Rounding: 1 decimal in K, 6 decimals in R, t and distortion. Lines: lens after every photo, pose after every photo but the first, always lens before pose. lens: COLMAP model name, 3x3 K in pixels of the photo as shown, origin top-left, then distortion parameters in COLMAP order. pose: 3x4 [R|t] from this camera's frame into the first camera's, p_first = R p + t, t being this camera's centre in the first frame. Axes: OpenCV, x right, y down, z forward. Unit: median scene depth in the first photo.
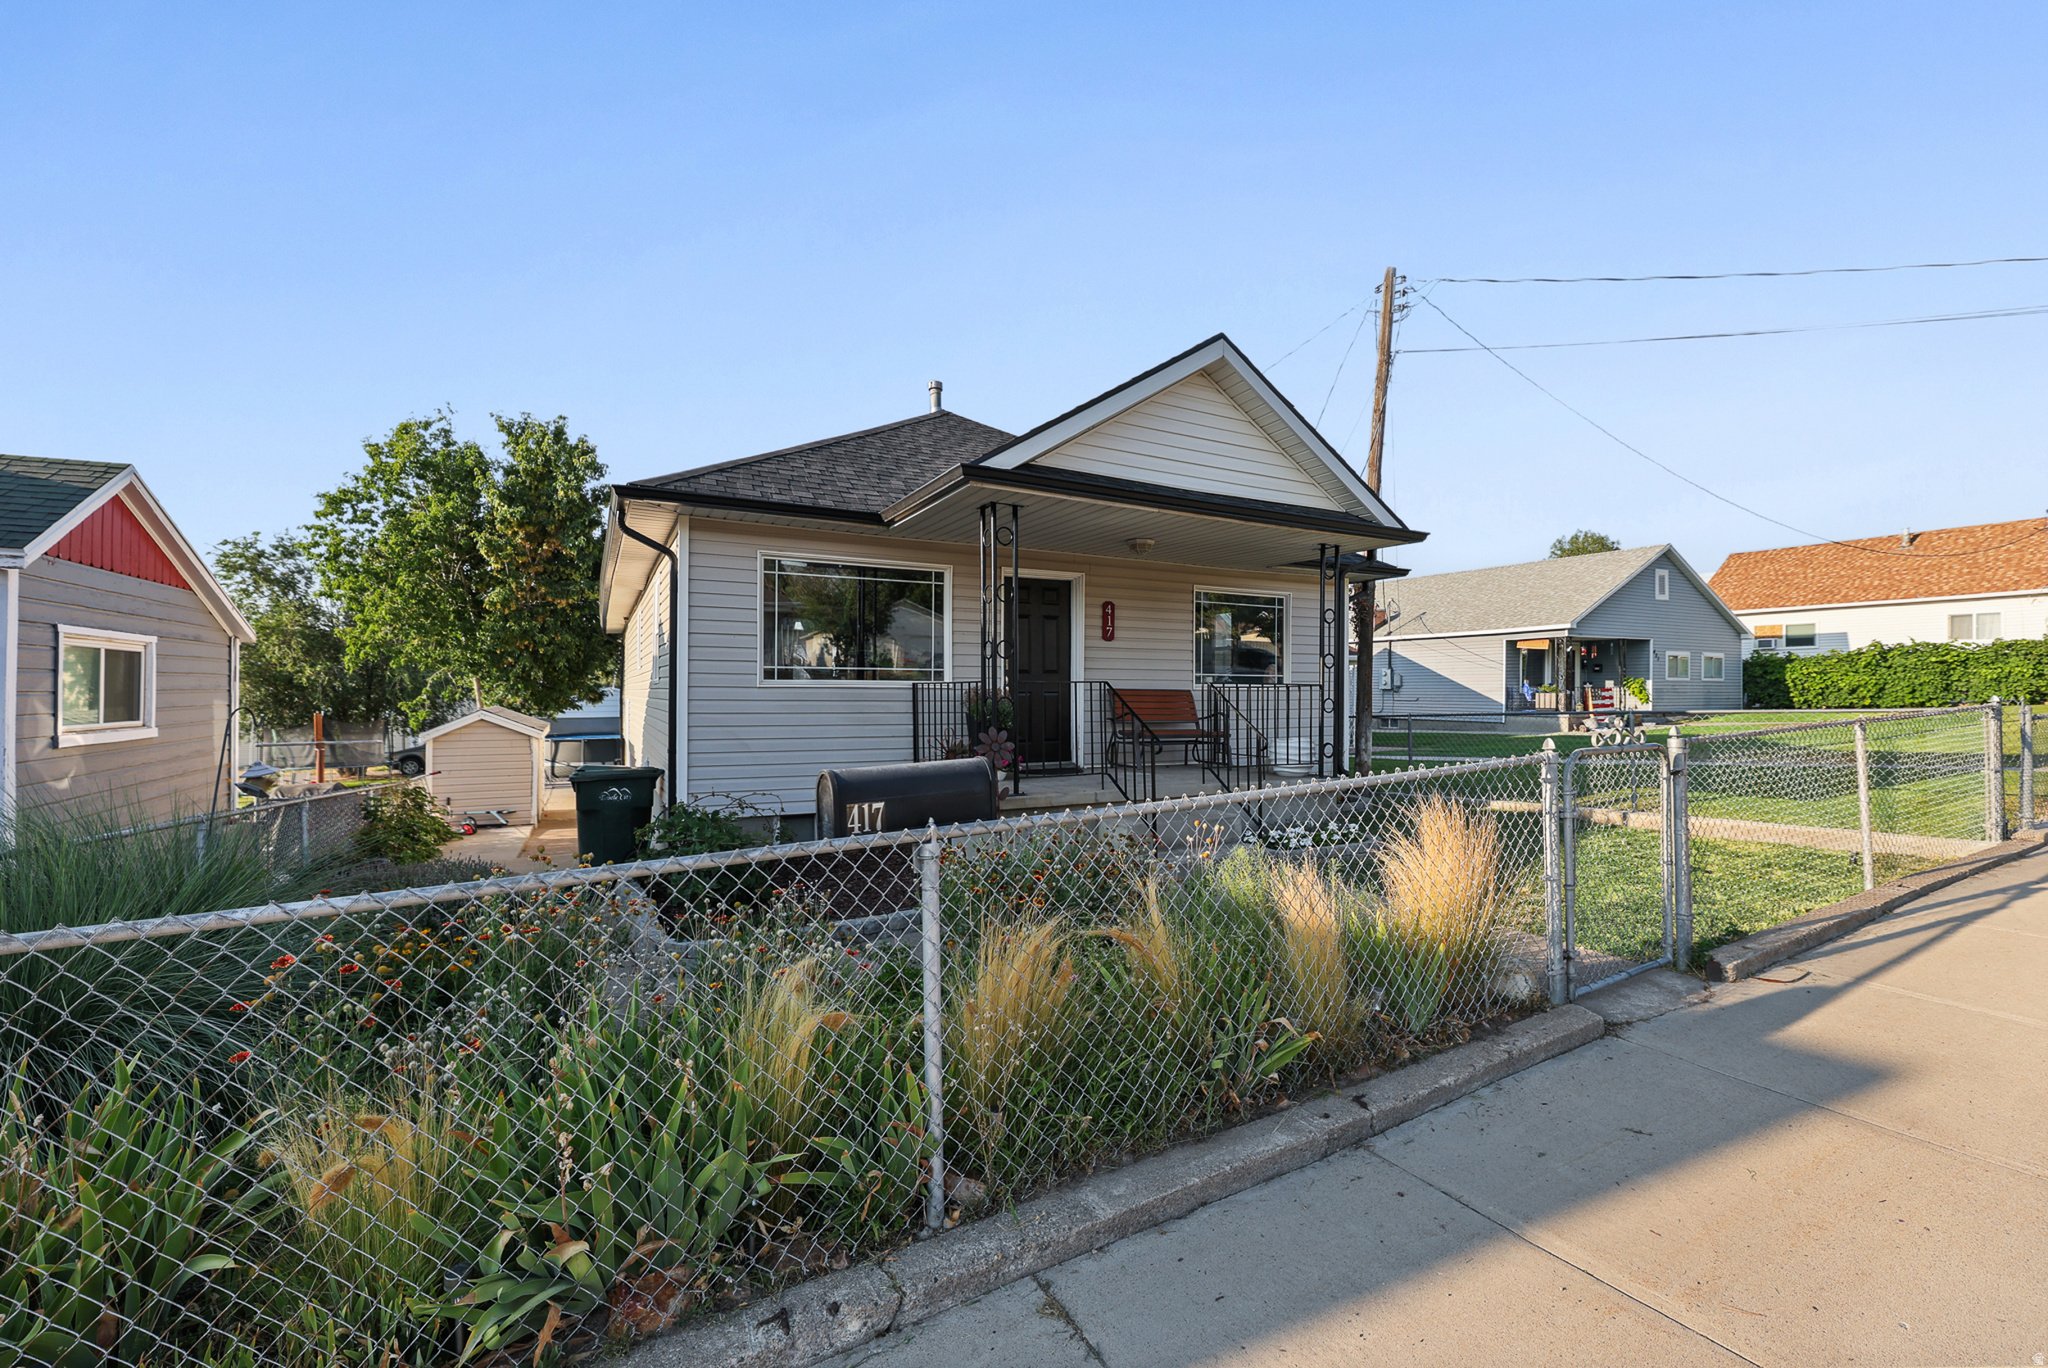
lens RADIAL K [[846.9, 0, 1024.0], [0, 846.9, 684.0], [0, 0, 1]] dist [-0.000102, 0.000006]
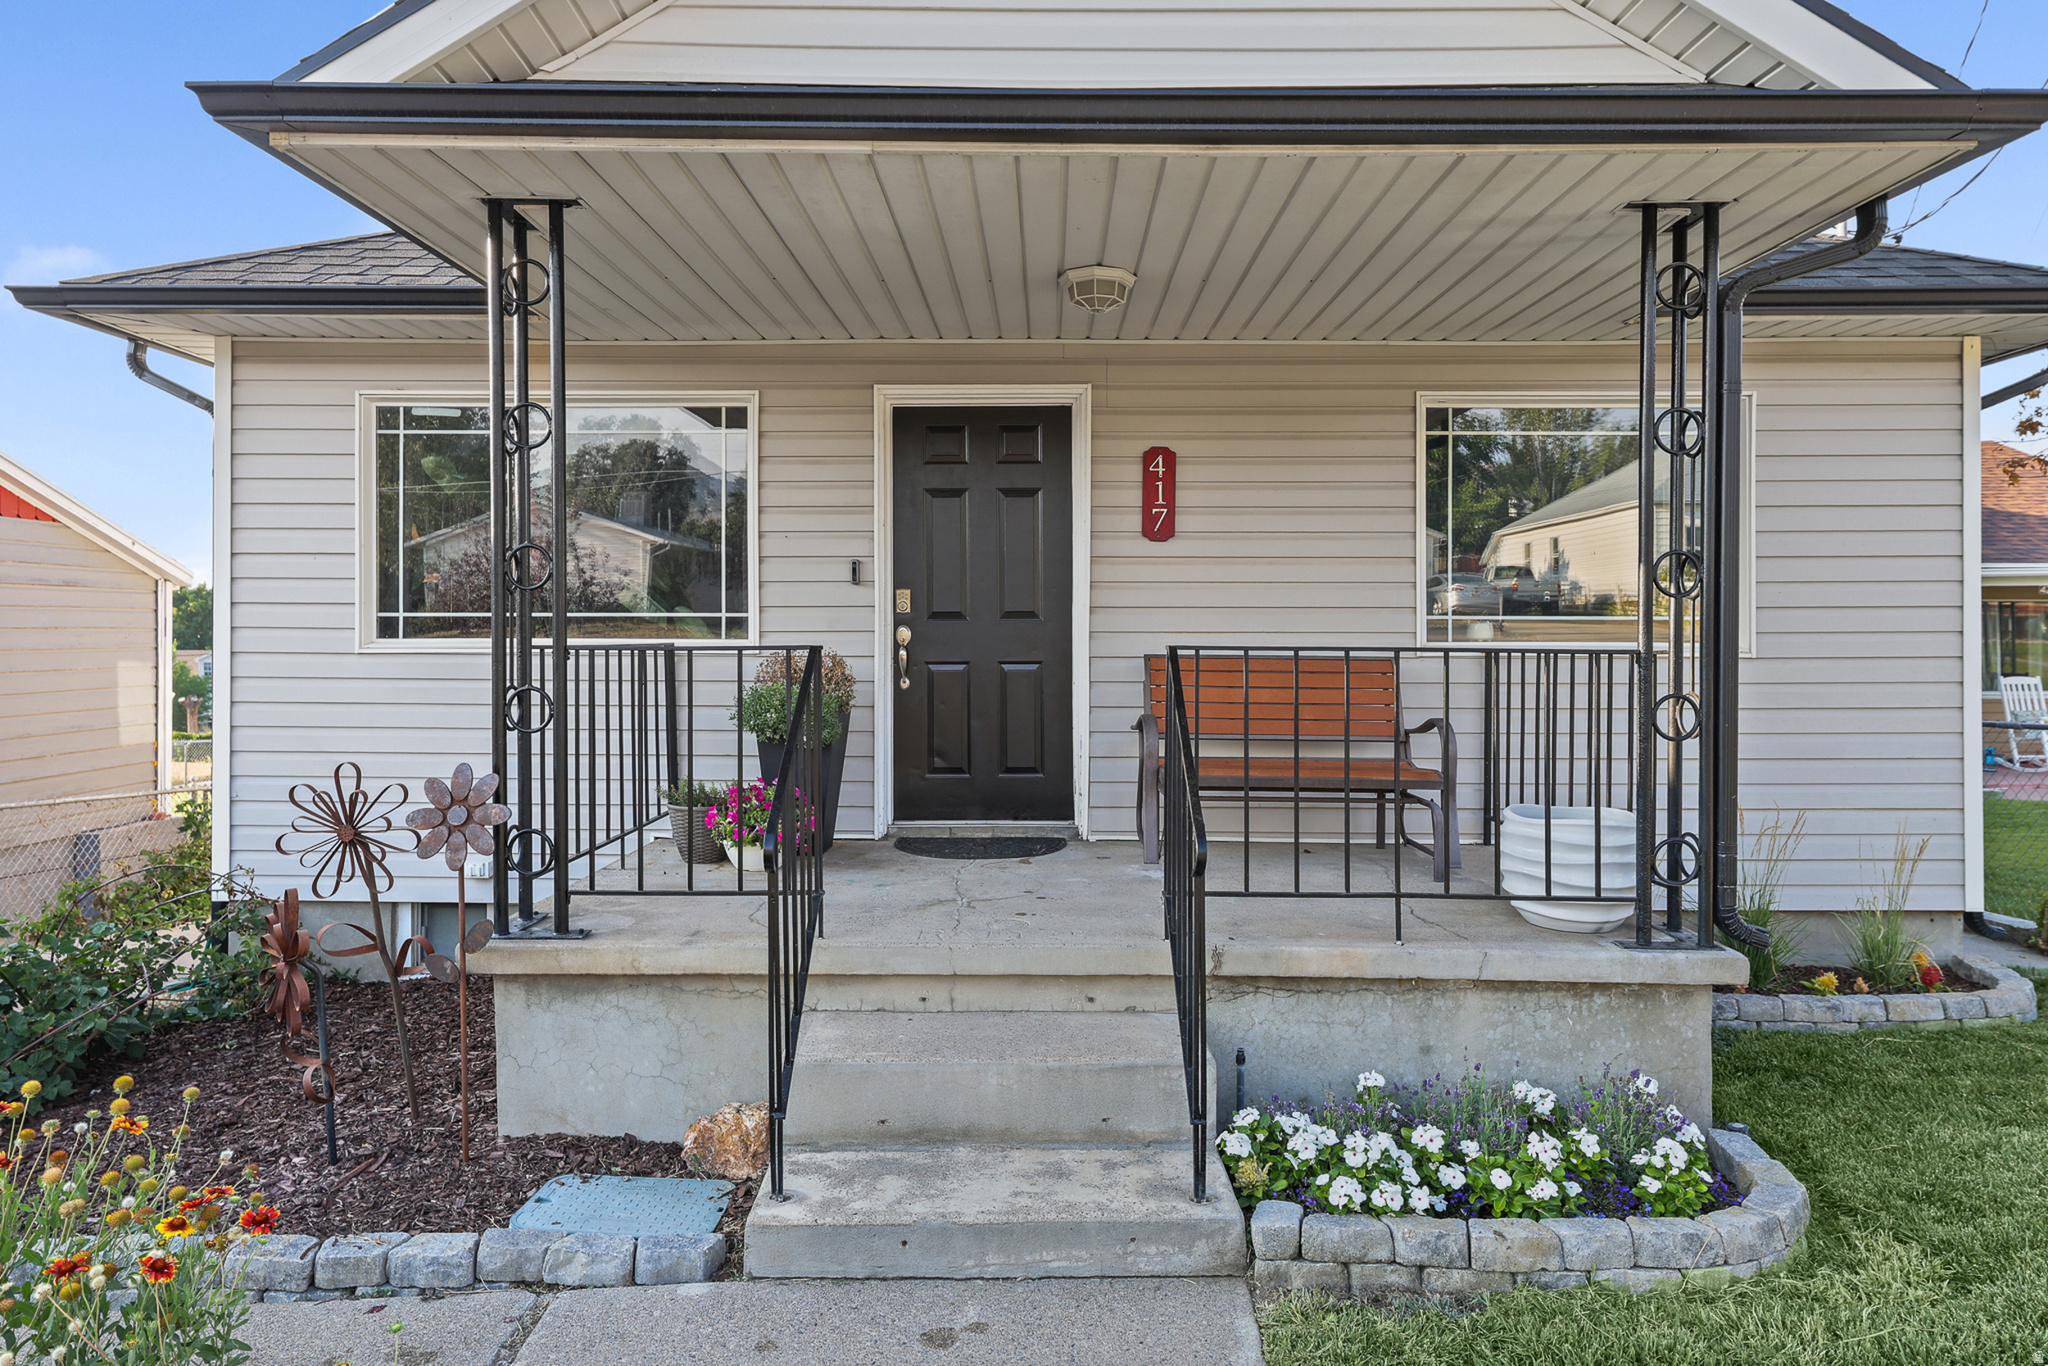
lens RADIAL K [[1173.4, 0, 1026.8], [0, 1173.4, 639.4], [0, 0, 1]] dist [-0.022881, 0.000134]
pose [[0.881301, 0.001170, -0.472554, 0.345846], [0.003984, 0.999943, 0.009906, -0.008852], [0.472539, -0.010613, 0.881246, 0.498663]]
